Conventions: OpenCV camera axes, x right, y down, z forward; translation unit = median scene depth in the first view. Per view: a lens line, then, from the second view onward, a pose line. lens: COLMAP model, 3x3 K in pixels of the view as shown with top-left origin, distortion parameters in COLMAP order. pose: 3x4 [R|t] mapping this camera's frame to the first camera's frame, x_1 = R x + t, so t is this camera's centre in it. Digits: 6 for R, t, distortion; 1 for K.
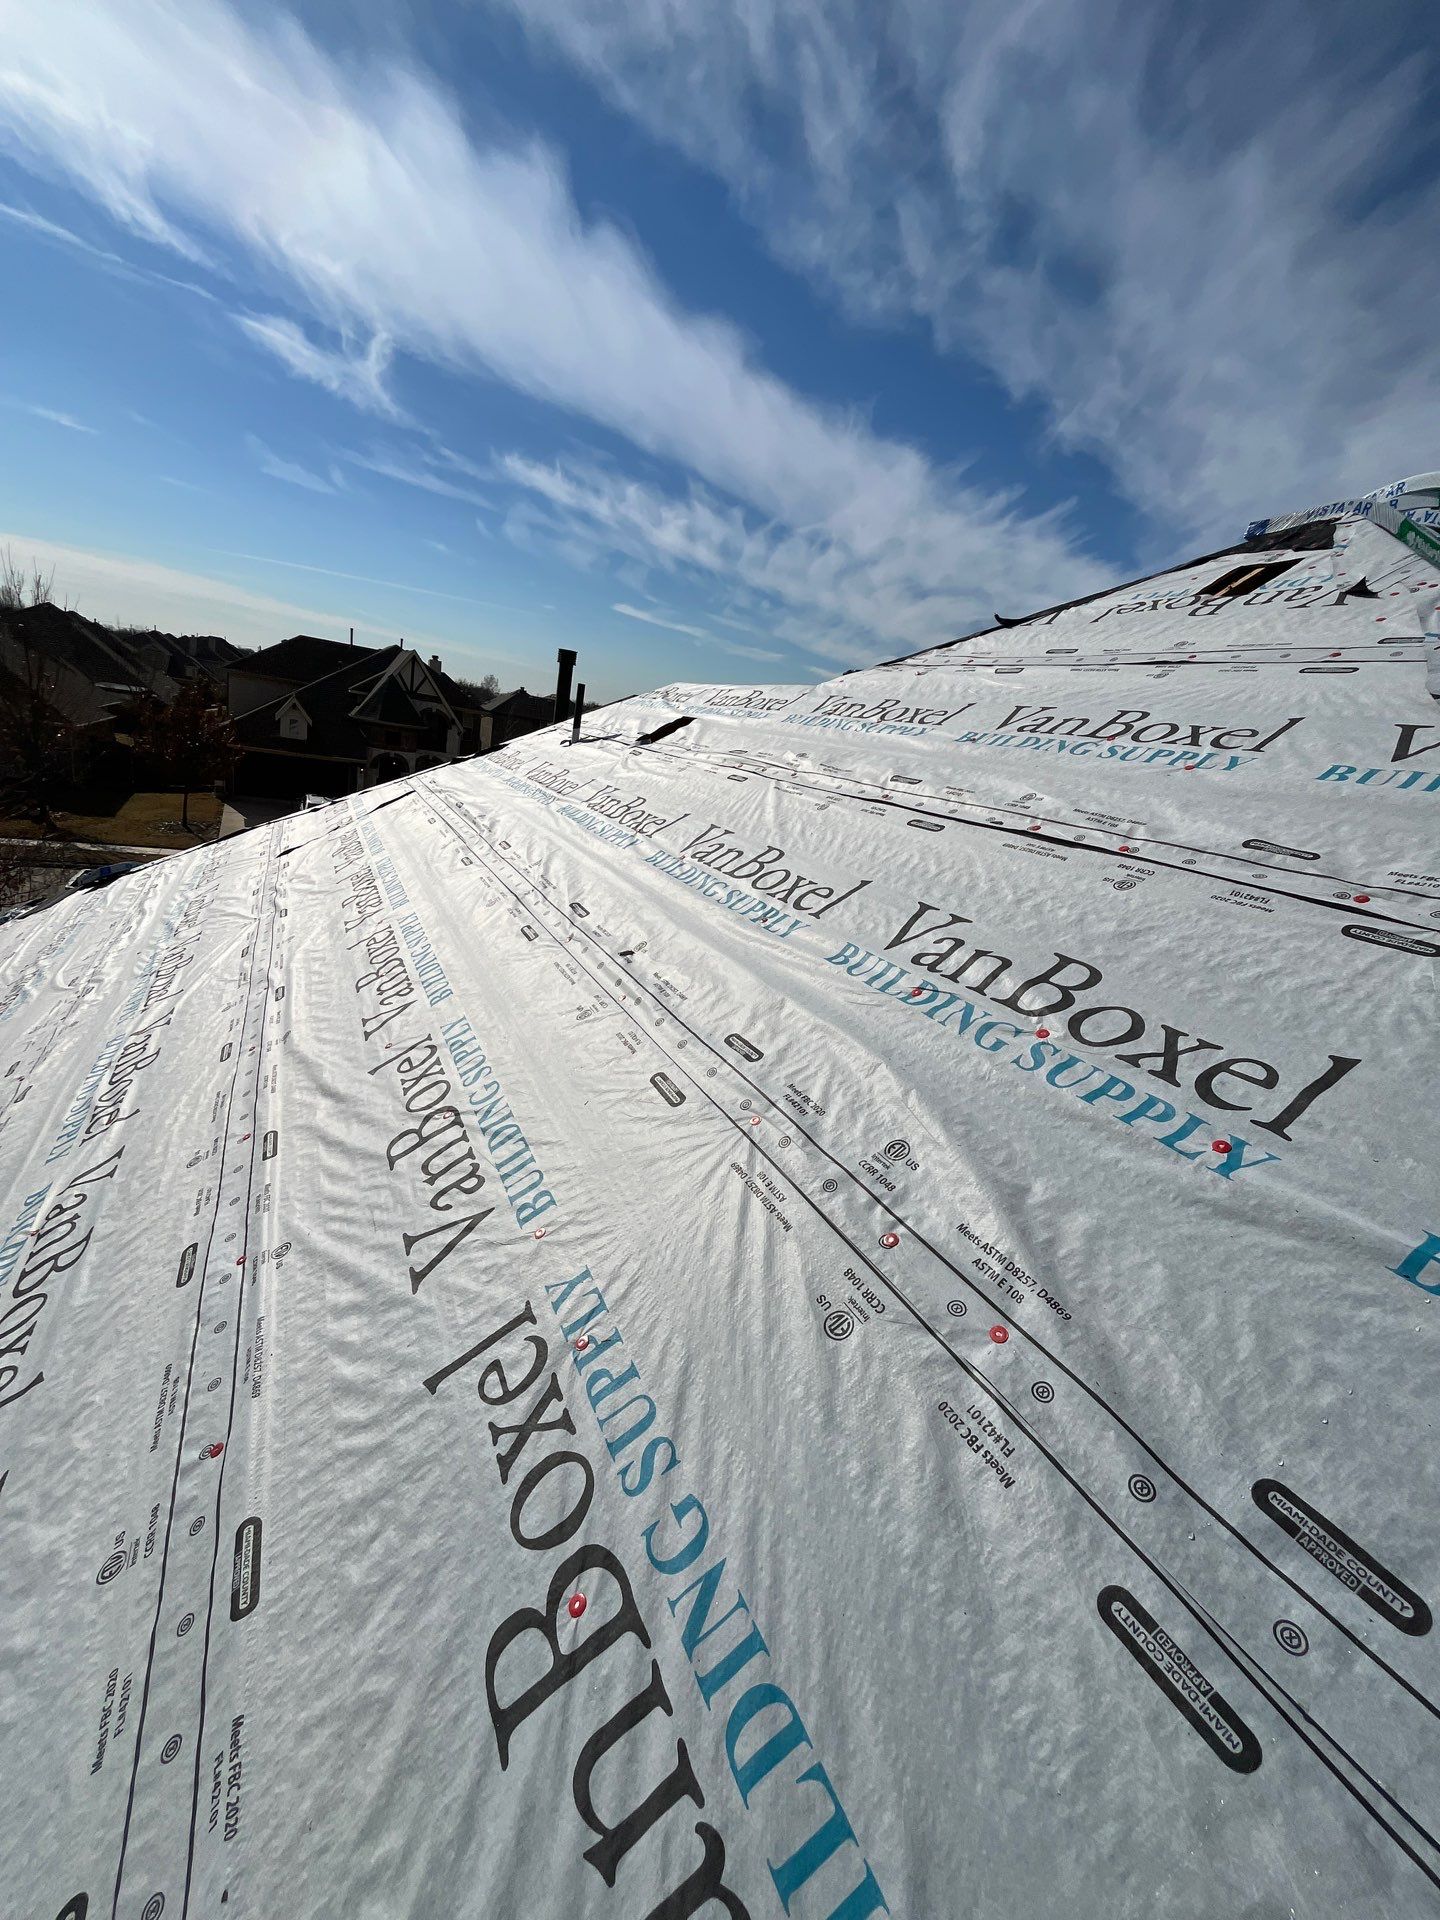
lens RADIAL K [[770.7, 0, 717.6], [0, 770.7, 954.5], [0, 0, 1]] dist [-0.014432, 0.000336]
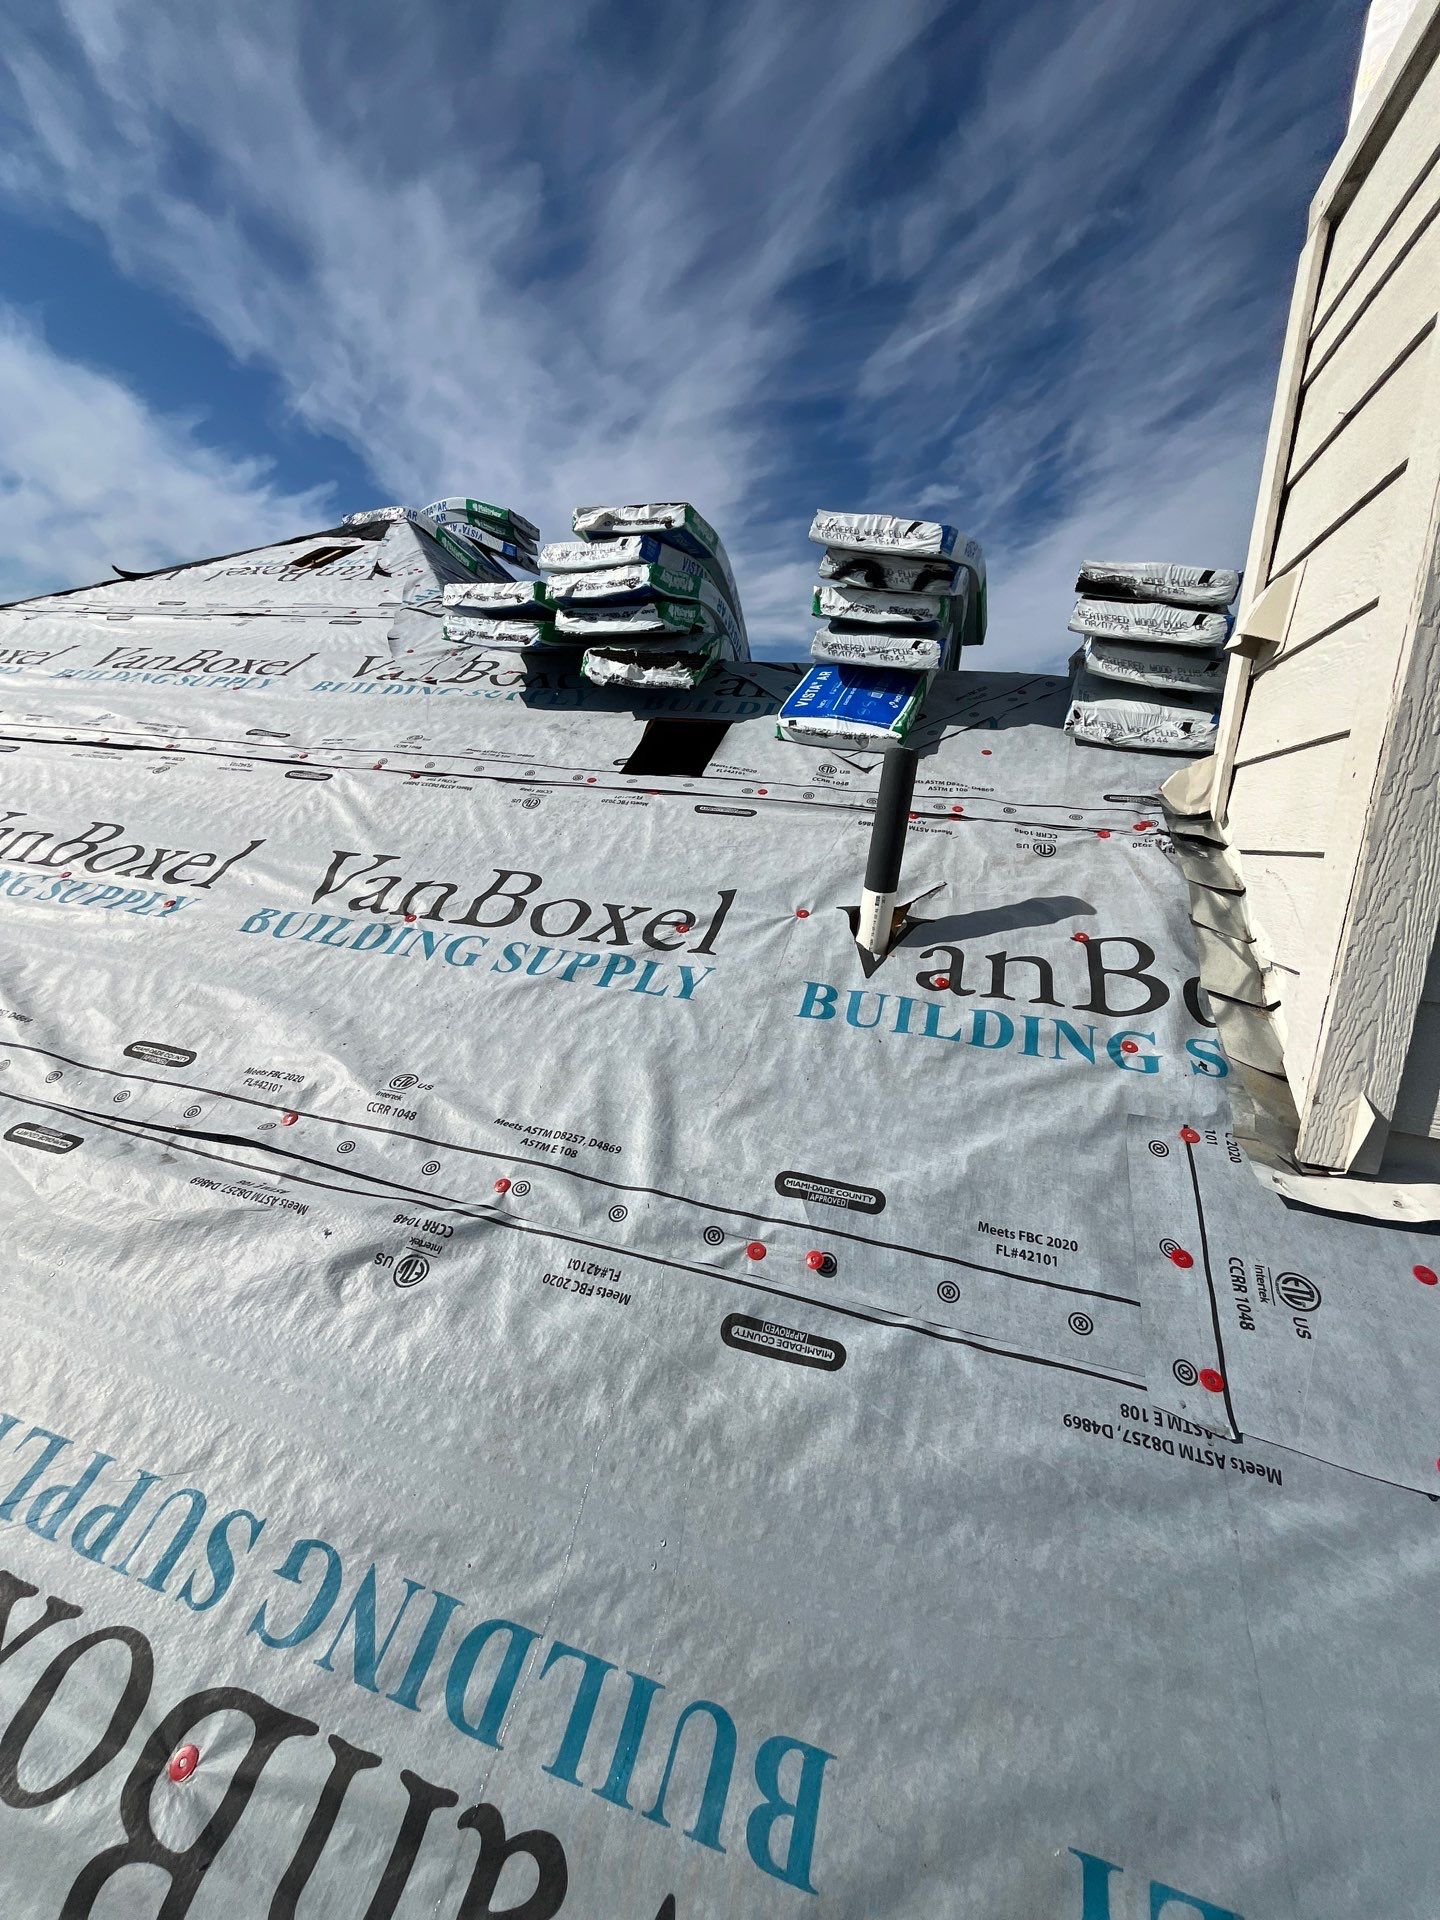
lens RADIAL K [[770.7, 0, 730.8], [0, 770.7, 955.0], [0, 0, 1]] dist [-0.014432, 0.000336]
pose [[0.682920, -0.217042, 0.697505, 0.111346], [0.208610, 0.973023, 0.098526, 0.140672], [-0.700072, 0.078221, 0.709775, -0.270590]]
